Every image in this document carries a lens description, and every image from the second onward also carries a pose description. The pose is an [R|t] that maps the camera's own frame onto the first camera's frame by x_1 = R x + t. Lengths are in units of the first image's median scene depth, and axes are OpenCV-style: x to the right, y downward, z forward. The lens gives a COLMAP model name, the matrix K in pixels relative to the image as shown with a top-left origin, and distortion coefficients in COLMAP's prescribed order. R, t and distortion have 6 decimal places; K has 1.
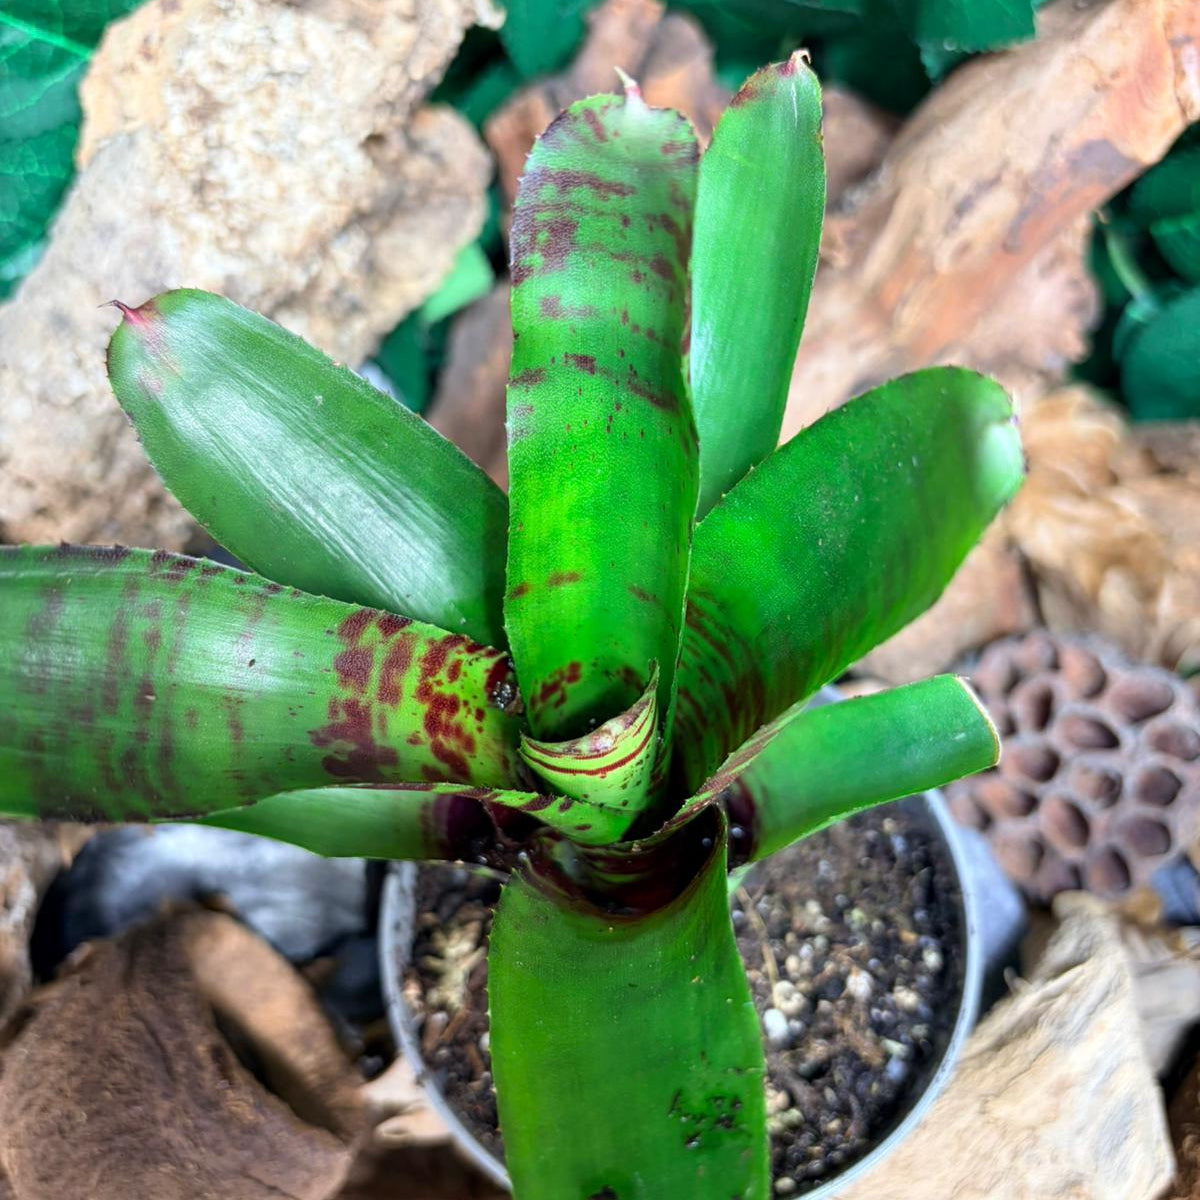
lens RADIAL K [[1266.2, 0, 610.7], [0, 1266.2, 643.7], [0, 0, 1]] dist [-0.002434, 0.000000]
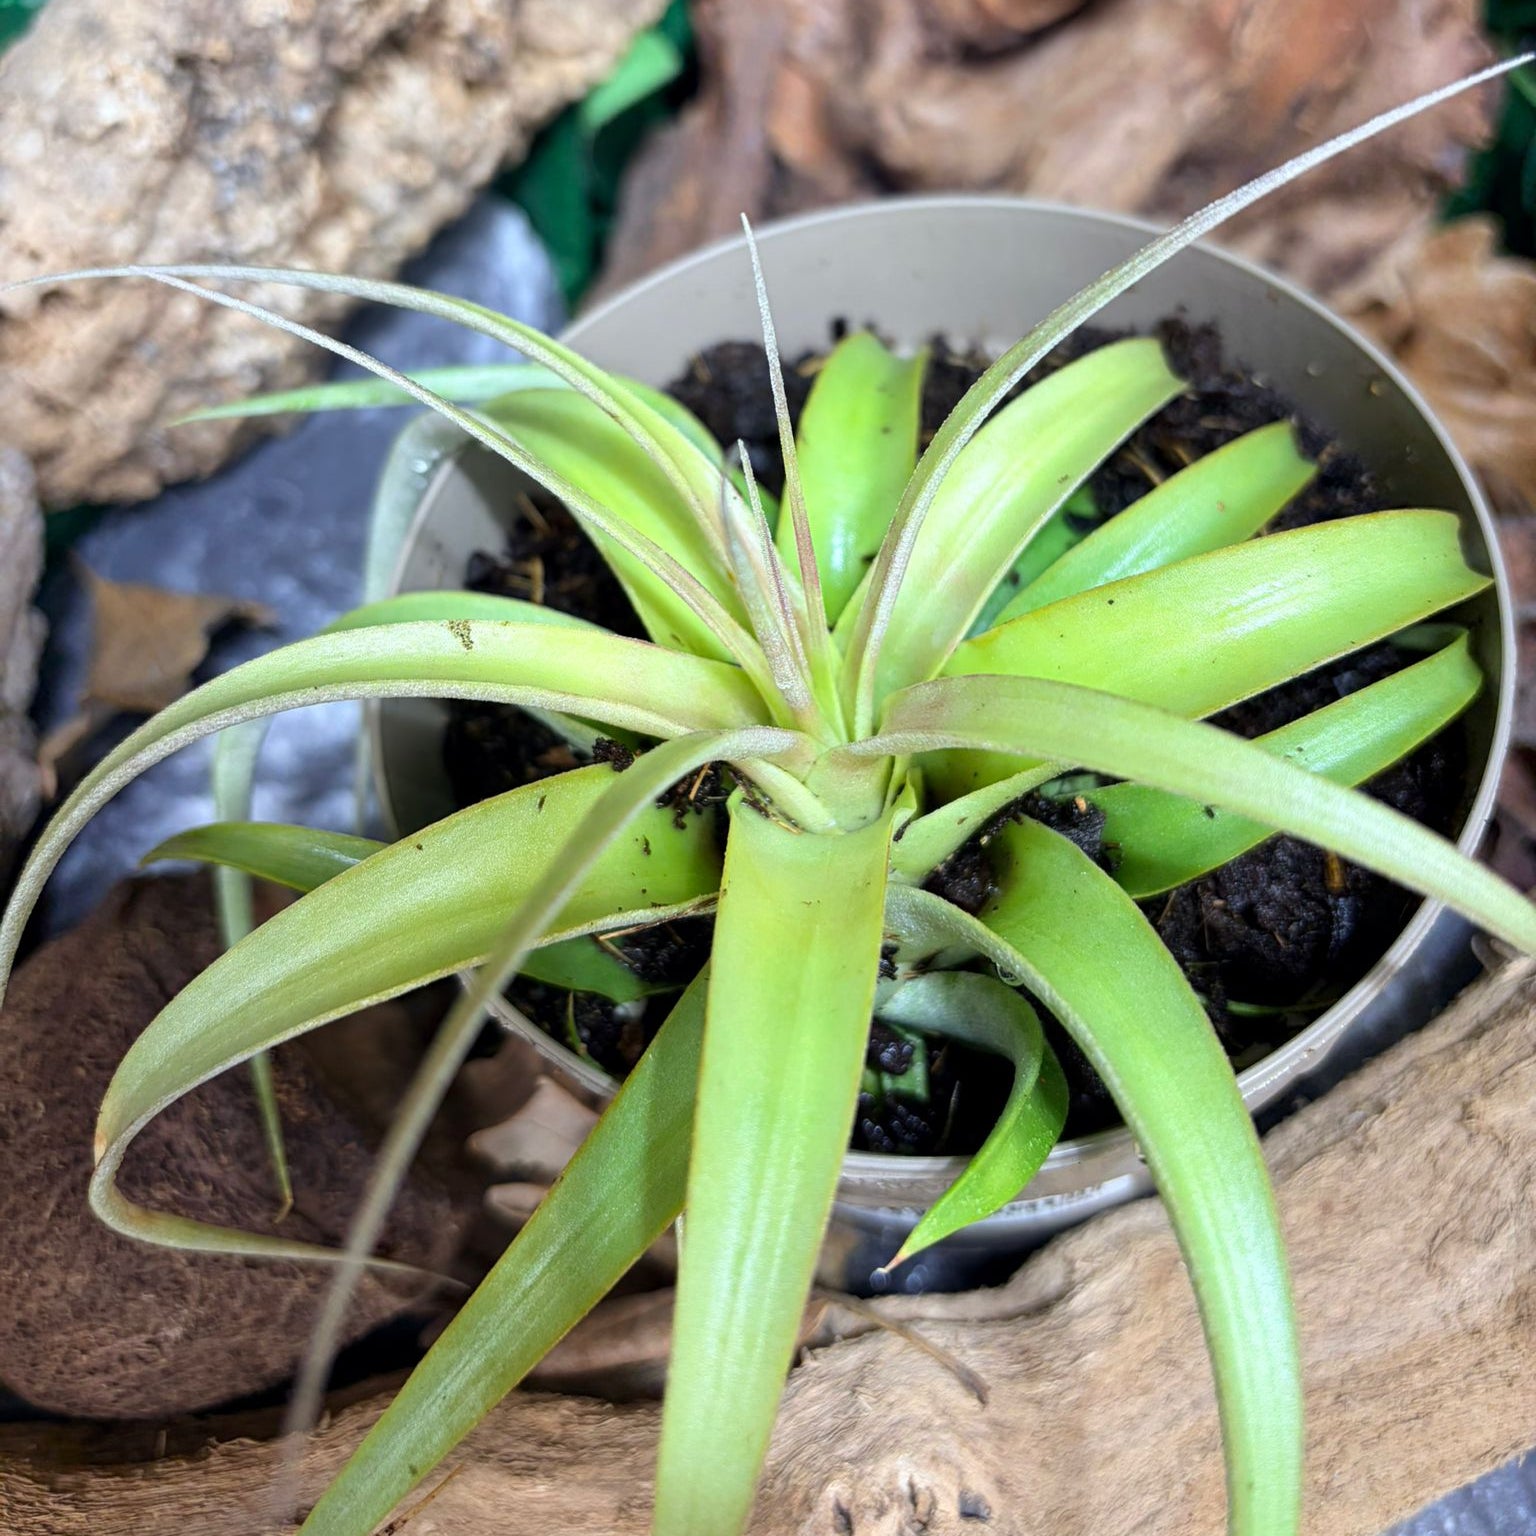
lens RADIAL K [[1681.9, 0, 761.6], [0, 1681.9, 614.9], [0, 0, 1]] dist [-0.002327, 0.000000]
pose [[0.999510, -0.014099, -0.027942, -0.024749], [0.008287, 0.980143, -0.198119, 0.271953], [0.030180, 0.197790, 0.979780, 0.121560]]
